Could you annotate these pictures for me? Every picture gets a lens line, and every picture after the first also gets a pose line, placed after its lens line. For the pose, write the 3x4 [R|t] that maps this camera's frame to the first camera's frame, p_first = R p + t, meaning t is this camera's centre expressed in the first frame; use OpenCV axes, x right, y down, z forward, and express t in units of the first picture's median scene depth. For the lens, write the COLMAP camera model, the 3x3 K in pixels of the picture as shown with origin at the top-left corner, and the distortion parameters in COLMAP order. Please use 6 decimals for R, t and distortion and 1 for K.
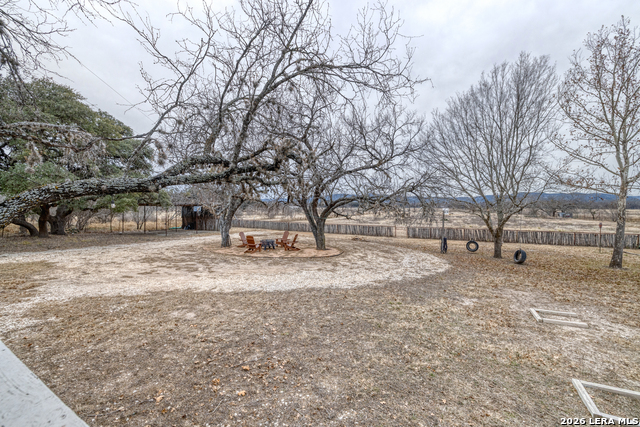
lens RADIAL K [[274.3, 0, 320.8], [0, 274.3, 210.1], [0, 0, 1]] dist [0.000034, 0.000068]
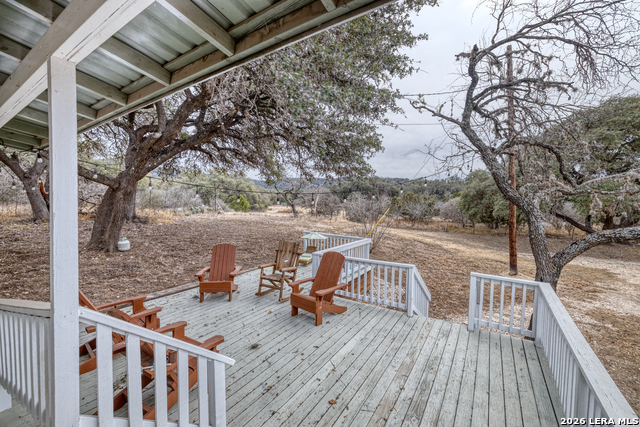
lens RADIAL K [[274.3, 0, 320.8], [0, 274.3, 210.1], [0, 0, 1]] dist [0.000034, 0.000068]
pose [[-0.030746, 0.010157, -0.999476, 0.195632], [-0.014712, 0.999835, 0.010613, -0.079687], [0.999419, 0.015031, -0.030591, -0.176489]]
